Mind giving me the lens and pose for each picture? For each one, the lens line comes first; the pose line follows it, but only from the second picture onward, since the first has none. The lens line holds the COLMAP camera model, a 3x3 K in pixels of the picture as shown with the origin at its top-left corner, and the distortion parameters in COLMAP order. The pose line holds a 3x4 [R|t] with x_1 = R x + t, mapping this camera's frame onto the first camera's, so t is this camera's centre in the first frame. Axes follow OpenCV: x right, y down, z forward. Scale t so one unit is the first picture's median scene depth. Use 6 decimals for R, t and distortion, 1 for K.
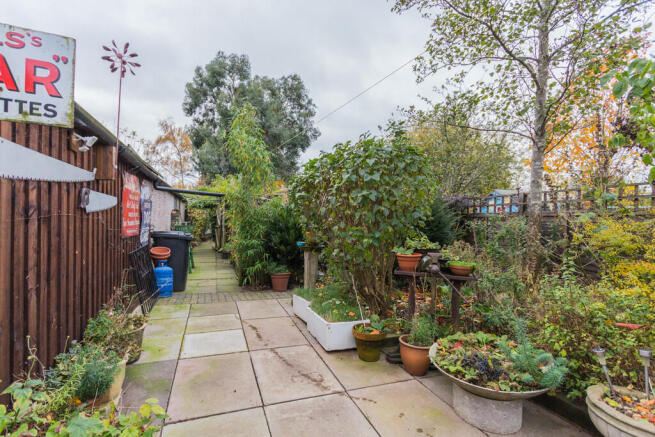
lens RADIAL K [[309.5, 0, 328.0], [0, 309.5, 218.4], [0, 0, 1]] dist [-0.000714, -0.000079]
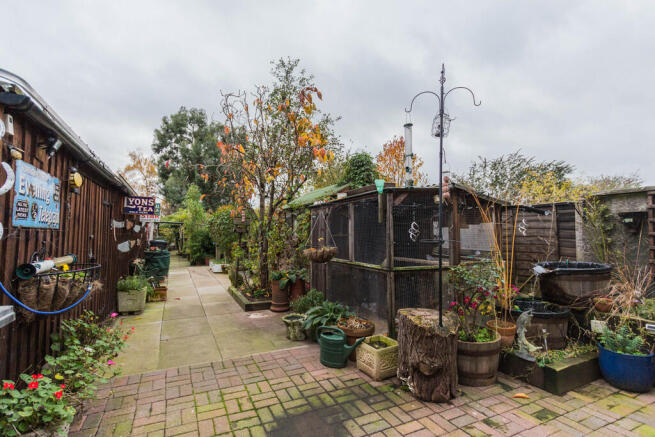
lens RADIAL K [[309.5, 0, 326.3], [0, 309.5, 221.3], [0, 0, 1]] dist [-0.000714, -0.000079]
pose [[0.994908, -0.007431, 0.100510, 0.113986], [0.011448, 0.999156, -0.039452, 0.002090], [-0.100132, 0.040402, 0.994154, -0.324384]]
